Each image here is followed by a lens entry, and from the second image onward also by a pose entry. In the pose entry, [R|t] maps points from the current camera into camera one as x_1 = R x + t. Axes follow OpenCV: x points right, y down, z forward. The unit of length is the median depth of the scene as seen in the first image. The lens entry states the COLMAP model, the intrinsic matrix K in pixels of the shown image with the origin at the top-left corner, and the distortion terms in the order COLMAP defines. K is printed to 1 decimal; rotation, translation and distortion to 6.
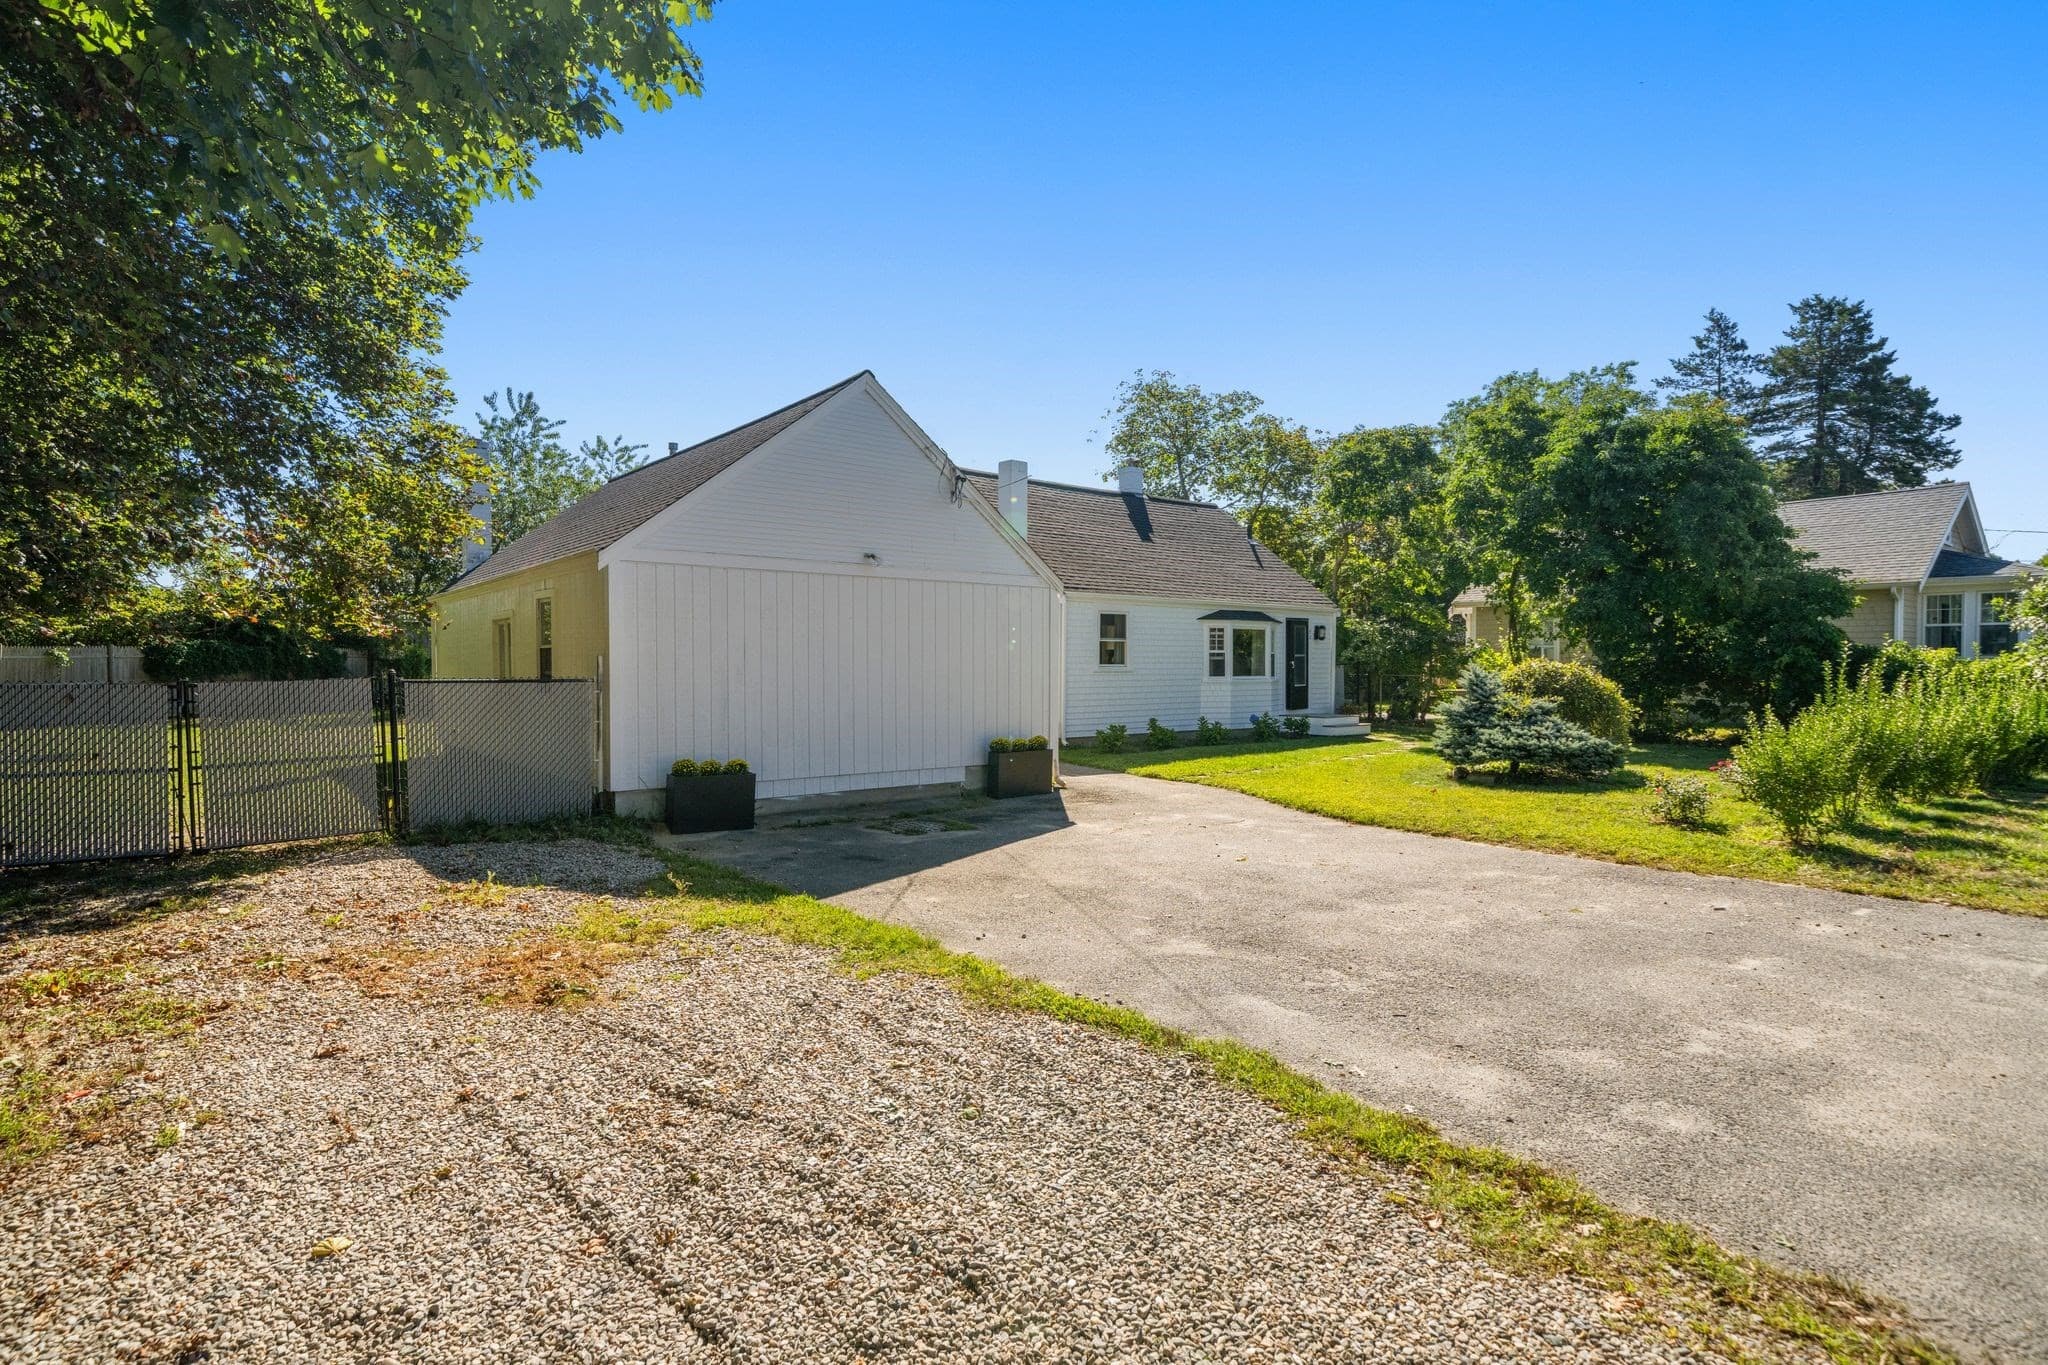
lens RADIAL K [[1019.6, 0, 1024.0], [0, 1019.6, 682.5], [0, 0, 1]] dist [0.000272, 0.000006]
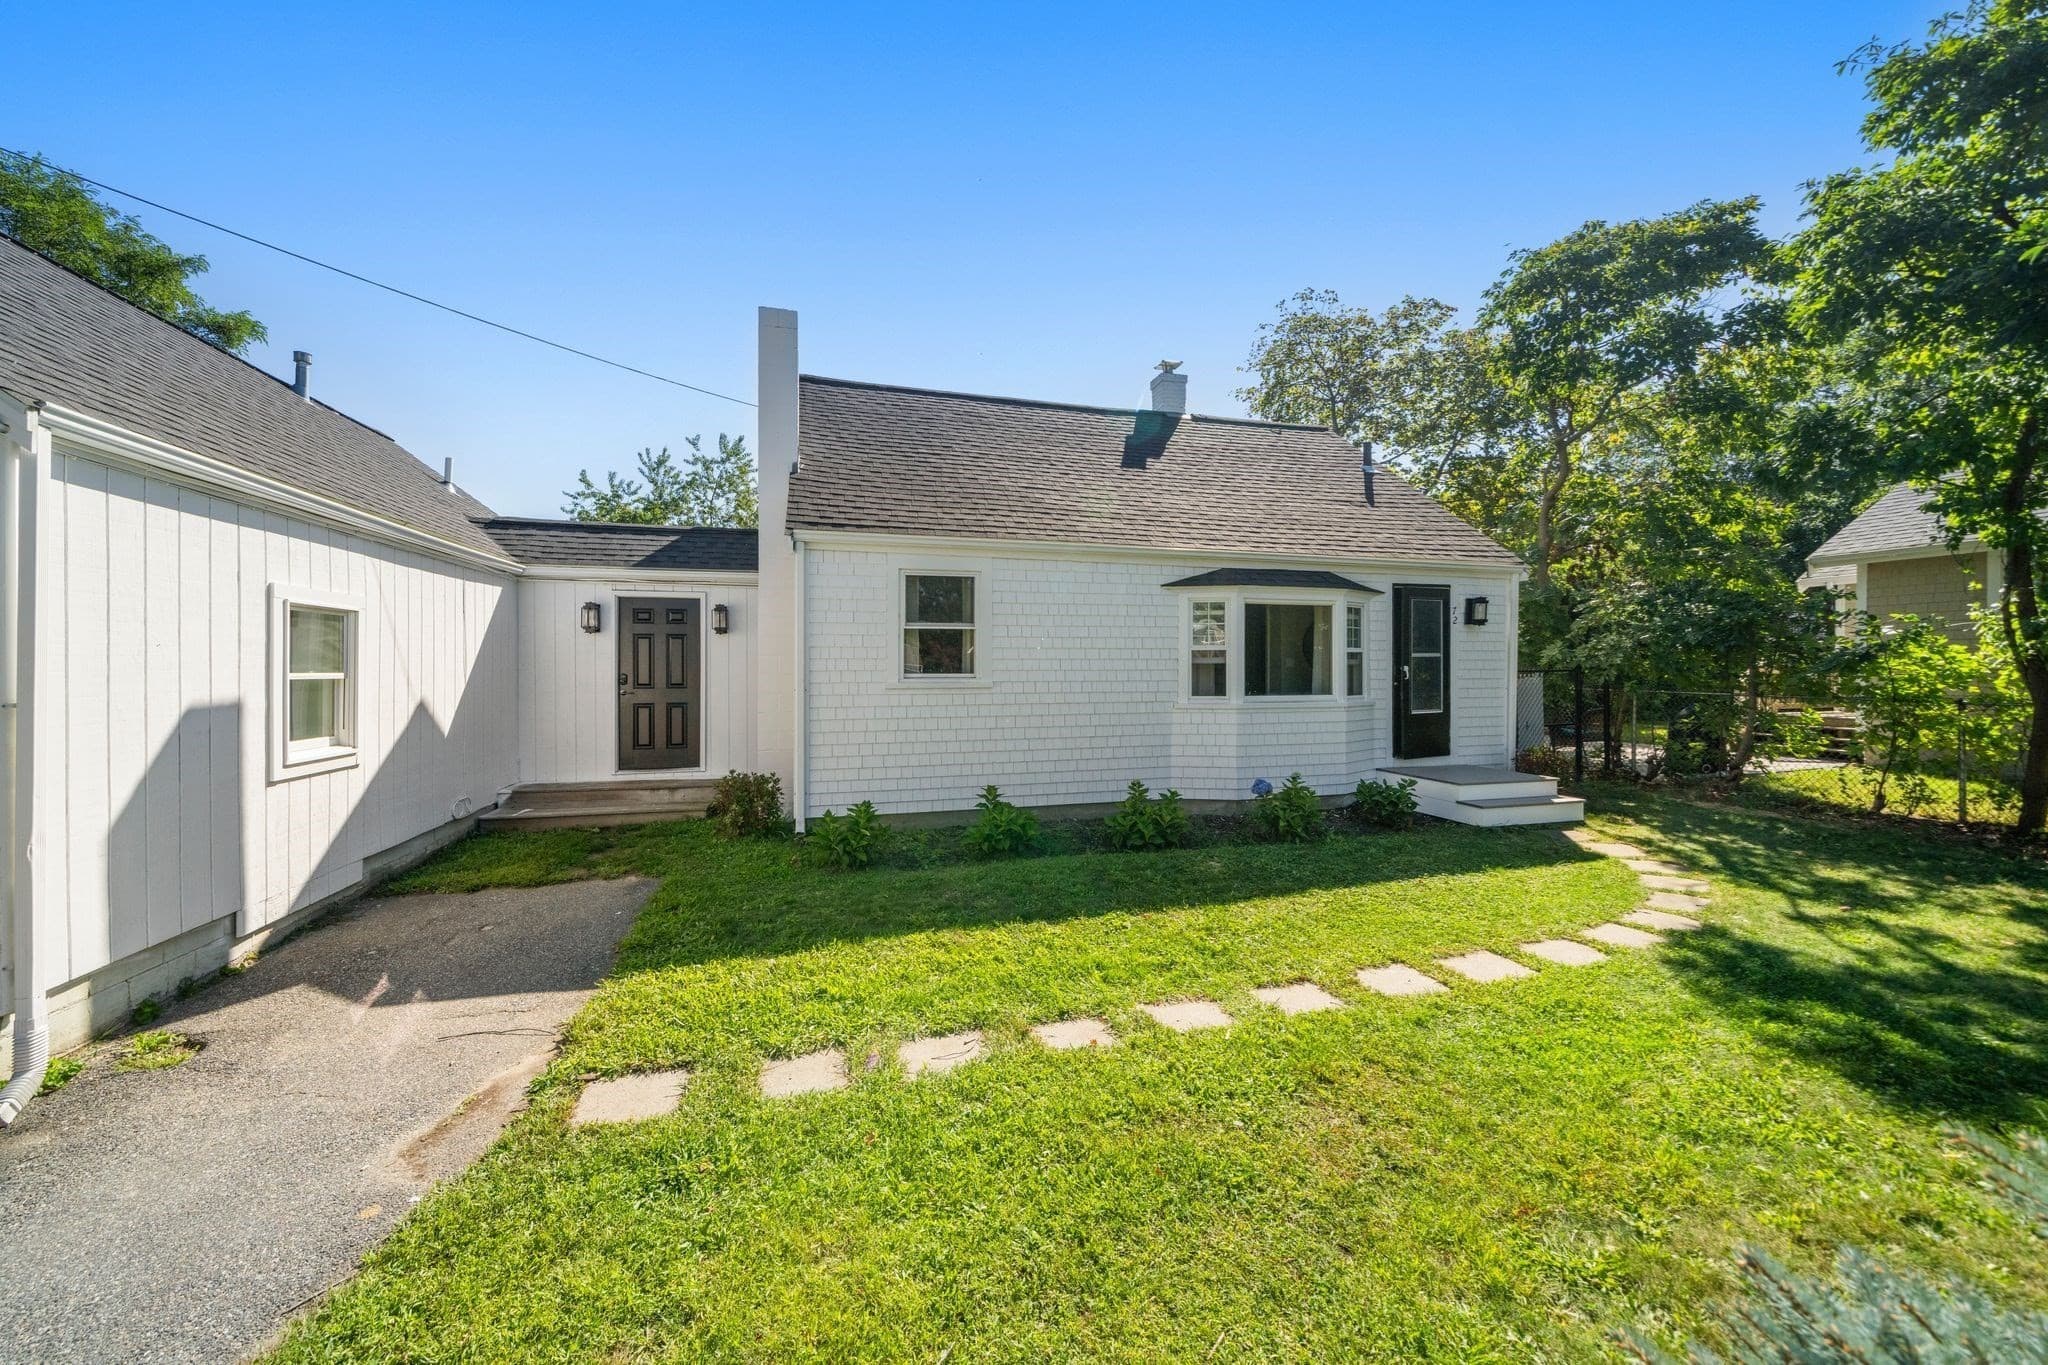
lens RADIAL K [[730.4, 0, 1030.8], [0, 730.4, 673.4], [0, 0, 1]] dist [-0.000274, -0.000009]
pose [[0.916453, 0.002260, -0.400137, 0.236238], [-0.006334, 0.999941, -0.008859, -0.012454], [0.400093, 0.010654, 0.916413, 0.578317]]
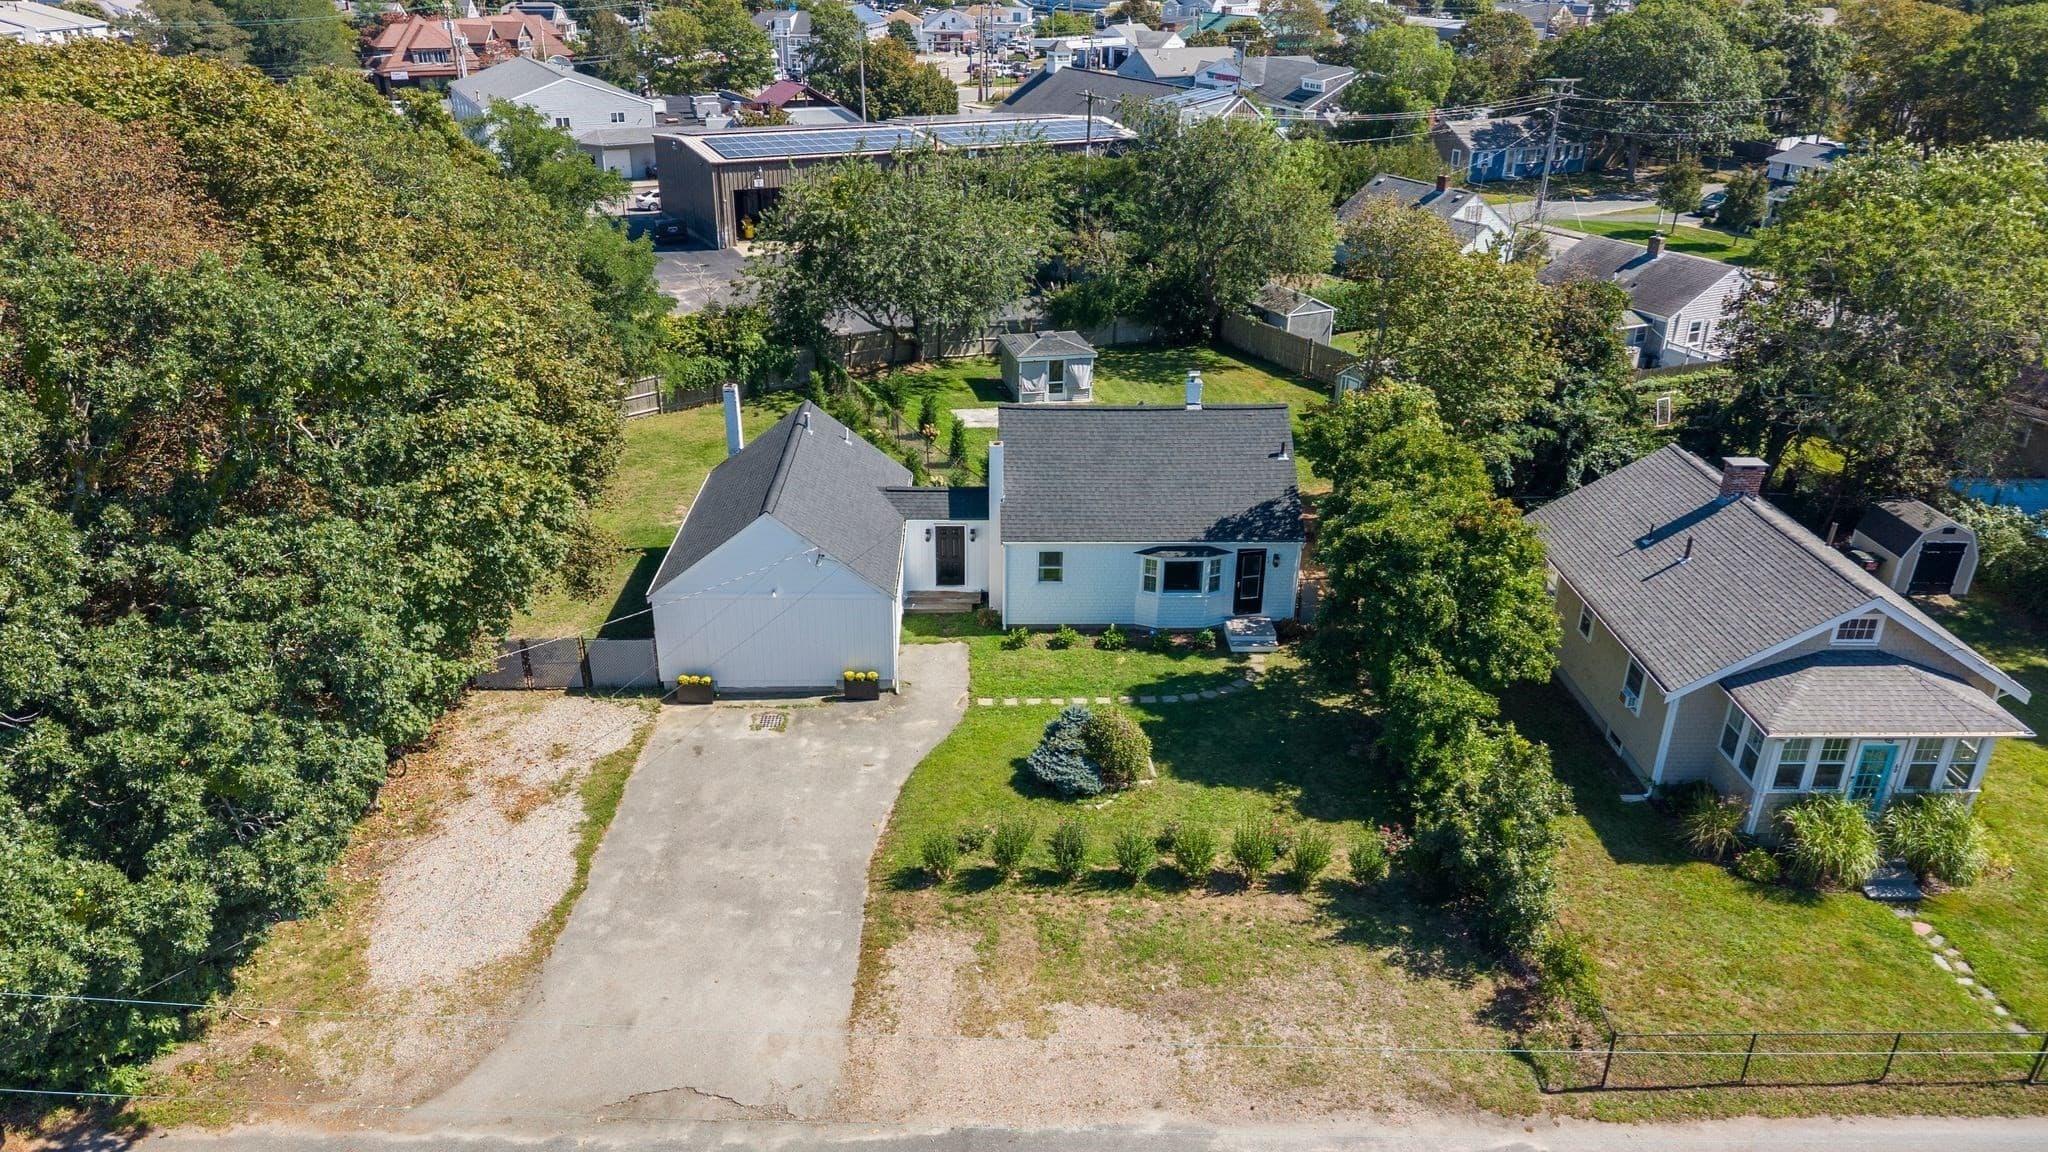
lens RADIAL K [[1397.0, 0, 1024.0], [0, 1397.0, 576.0], [0, 0, 1]] dist [0.013938, -0.035146]
pose [[0.788175, 0.268150, -0.553964, 1.021567], [-0.020274, 0.910918, 0.412090, -0.746669], [0.615117, -0.313568, 0.723399, -0.440251]]
